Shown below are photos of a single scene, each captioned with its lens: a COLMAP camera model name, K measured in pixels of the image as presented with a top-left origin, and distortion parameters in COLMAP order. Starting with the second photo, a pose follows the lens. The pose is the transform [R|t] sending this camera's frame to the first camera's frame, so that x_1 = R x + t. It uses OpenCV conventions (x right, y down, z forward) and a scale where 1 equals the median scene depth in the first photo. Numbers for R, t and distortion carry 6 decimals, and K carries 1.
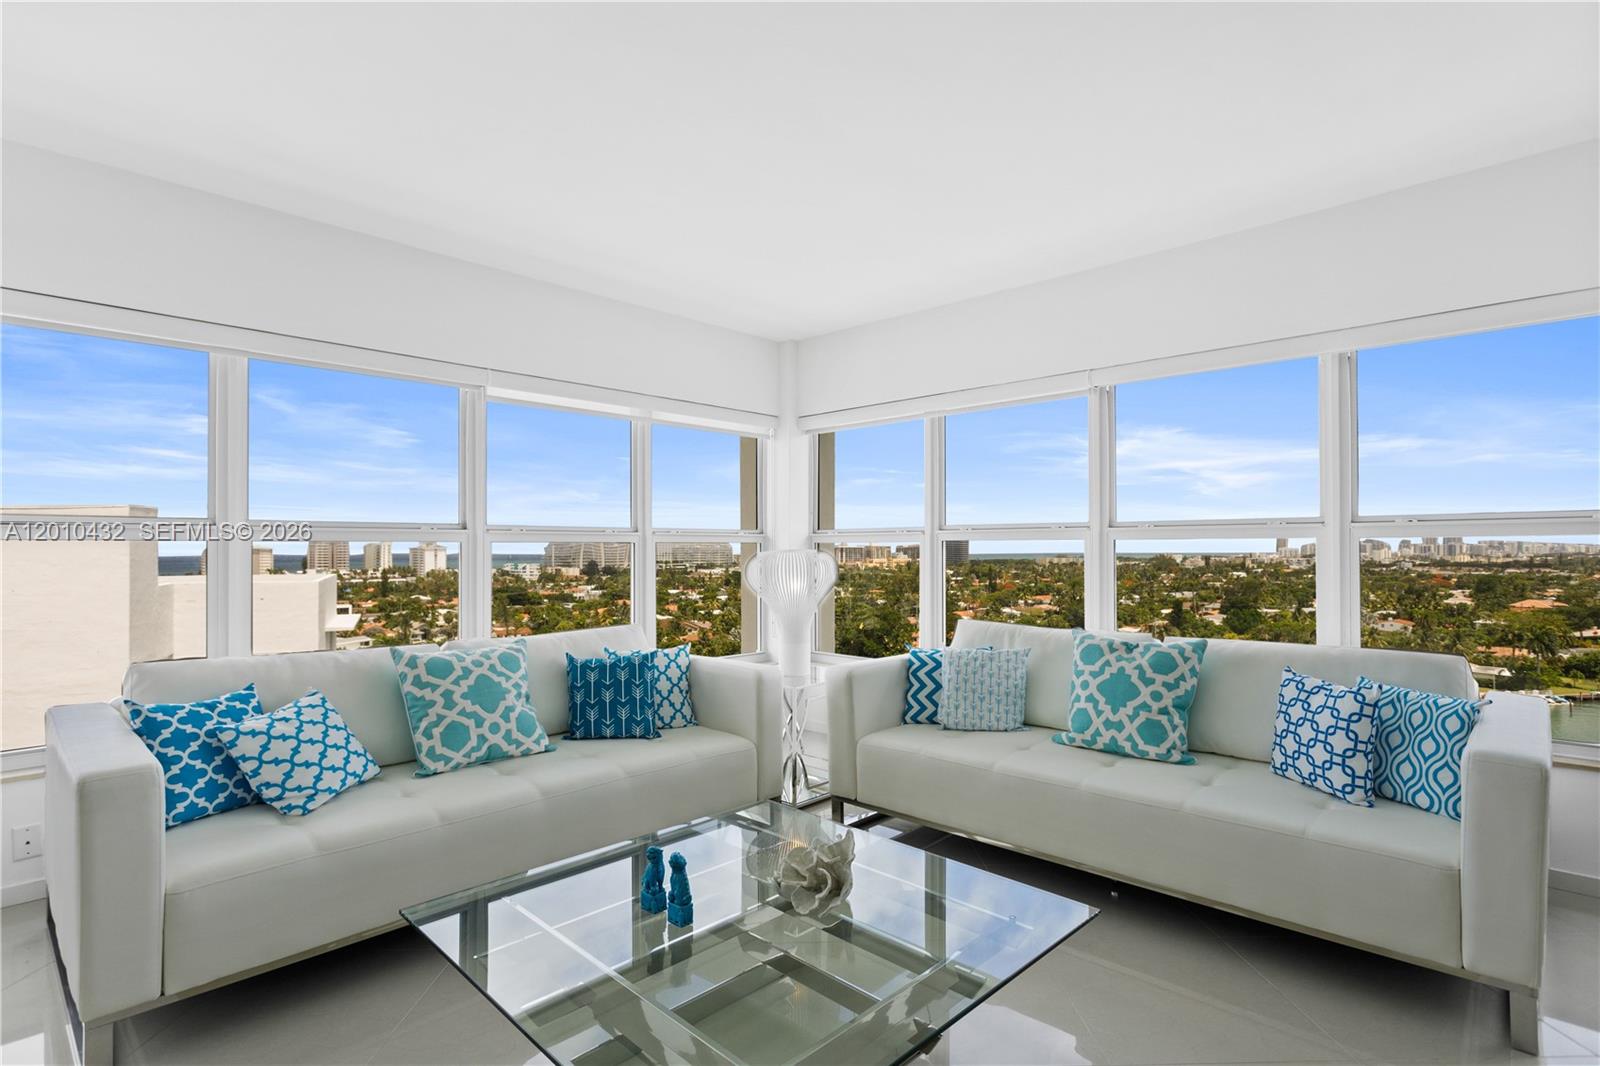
lens RADIAL K [[790.4, 0, 796.1], [0, 790.4, 541.7], [0, 0, 1]] dist [-0.009426, 0.007788]
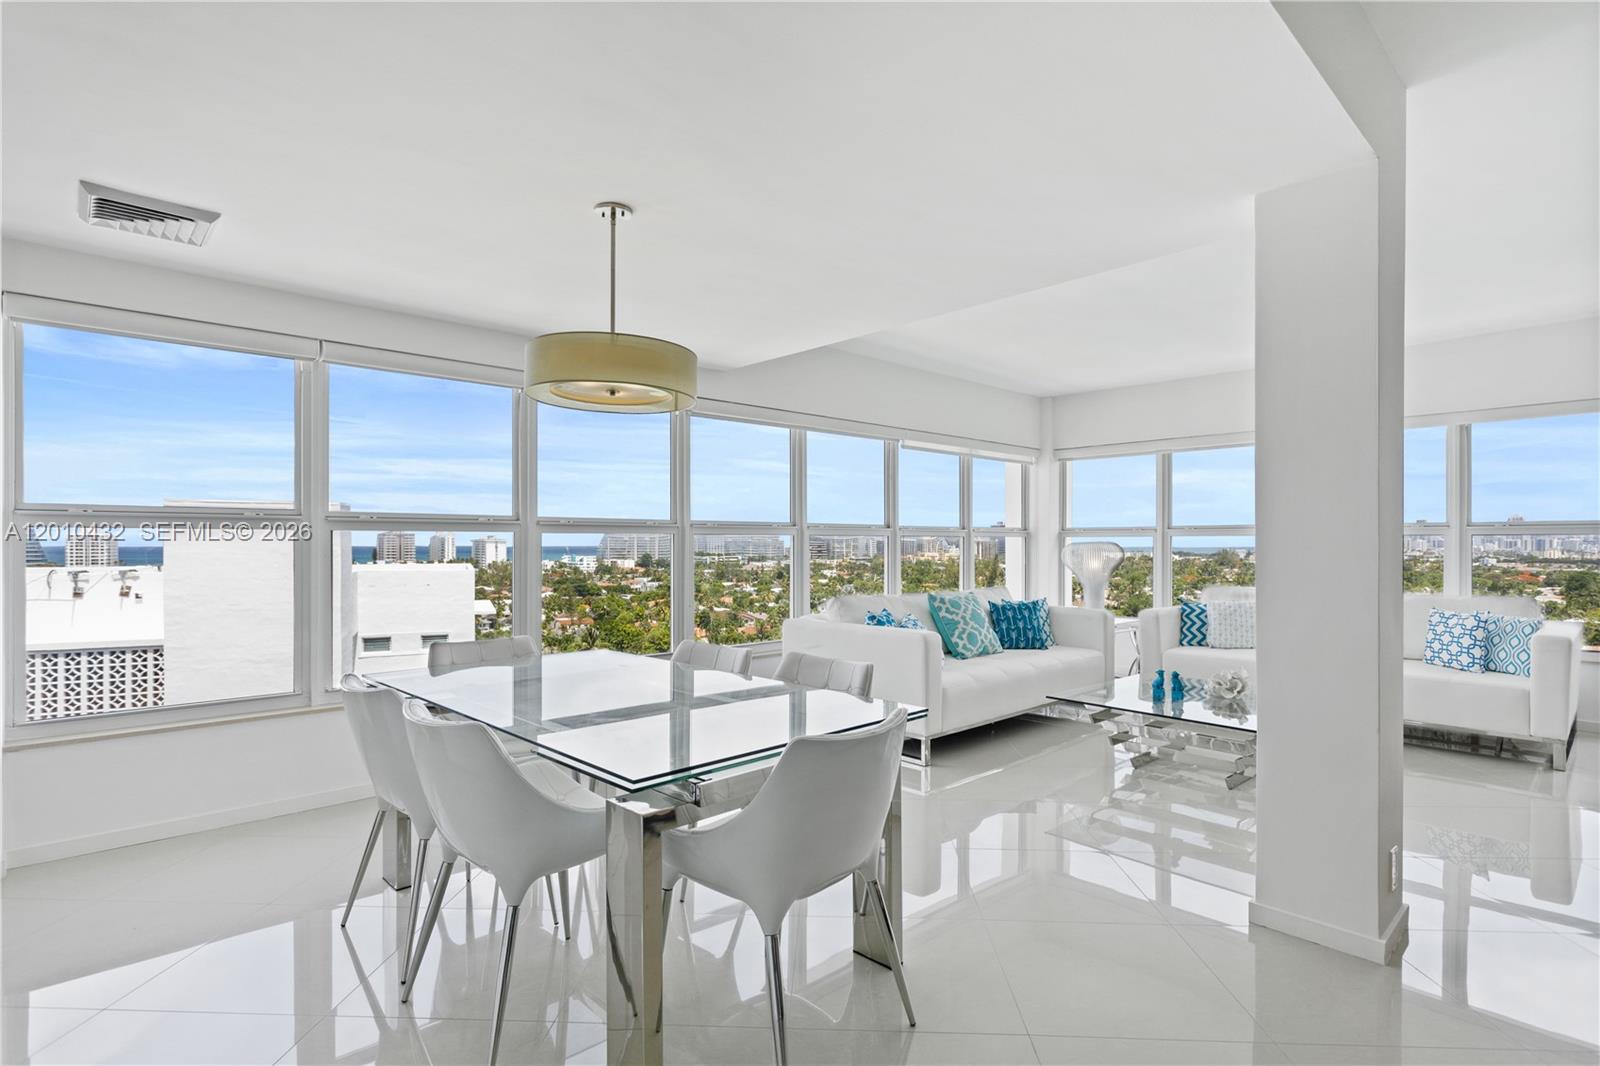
lens RADIAL K [[790.4, 0, 796.4], [0, 790.4, 544.5], [0, 0, 1]] dist [-0.009426, 0.007788]
pose [[0.998035, 0.003103, -0.062574, -0.628898], [-0.002342, 0.999922, 0.012233, -0.002286], [0.062607, -0.012063, 0.997965, -0.780826]]
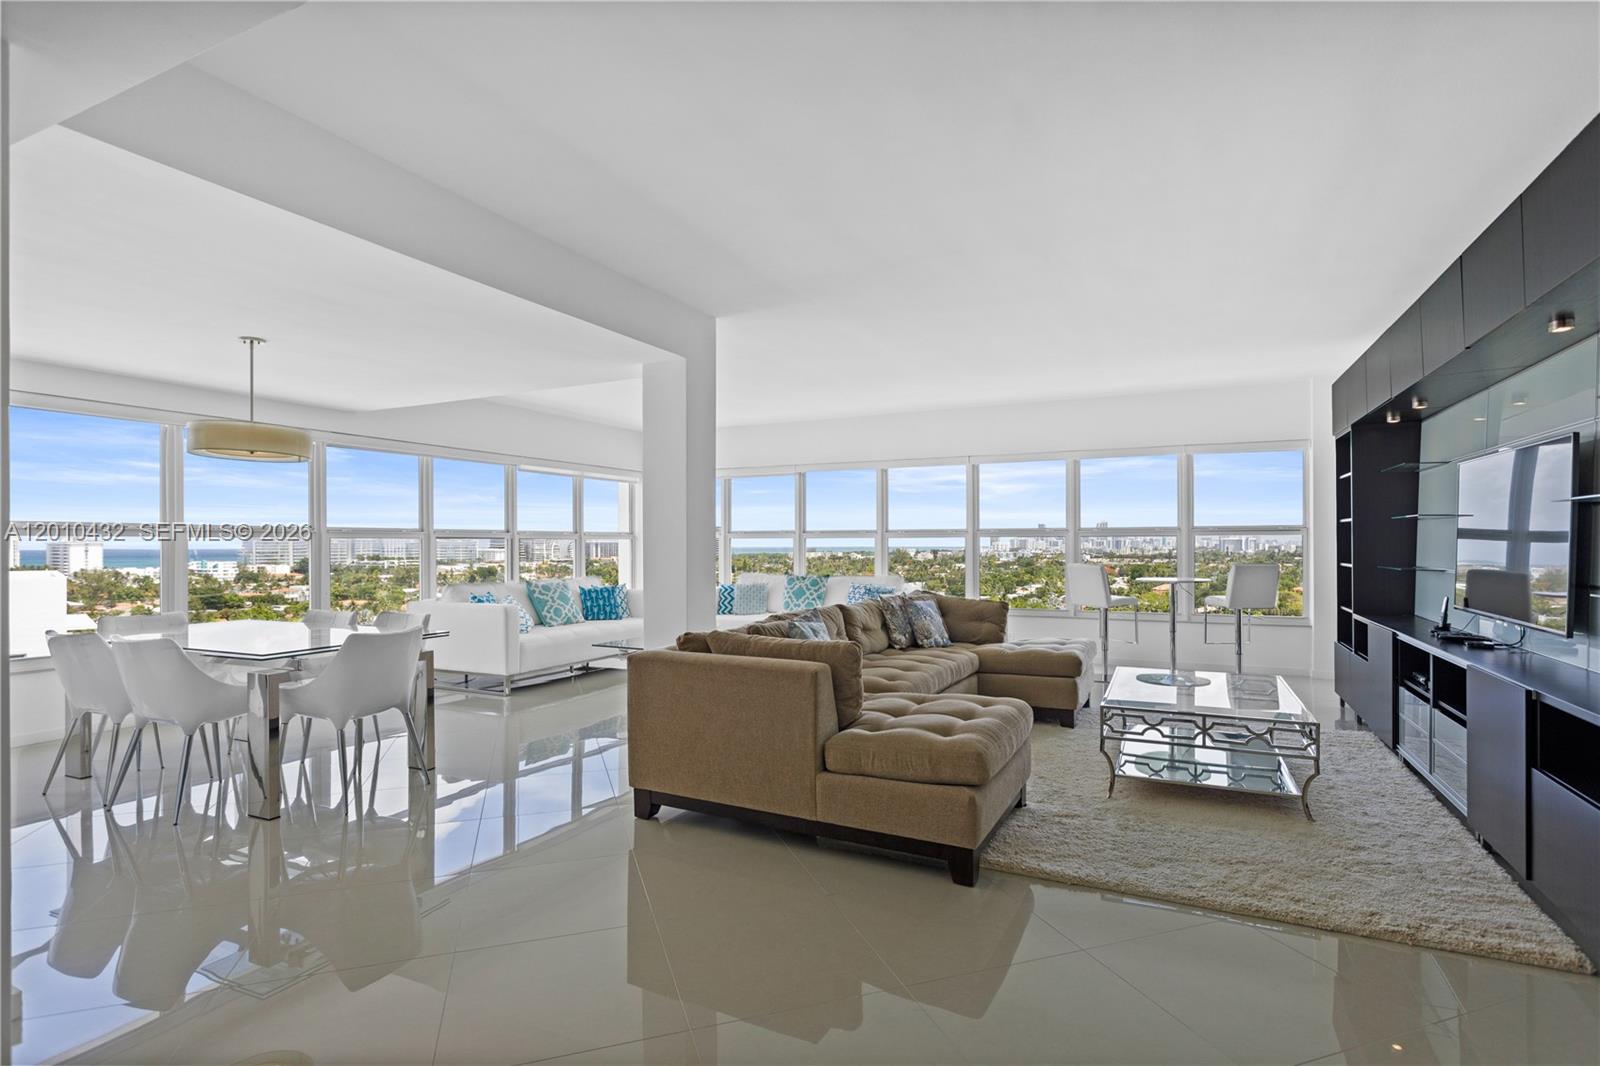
lens RADIAL K [[790.4, 0, 799.6], [0, 790.4, 545.0], [0, 0, 1]] dist [-0.009426, 0.007788]
pose [[0.952521, -0.000974, 0.304472, -0.399197], [-0.002313, 0.999943, 0.010436, -0.008685], [-0.304464, -0.010645, 0.952464, -1.512528]]
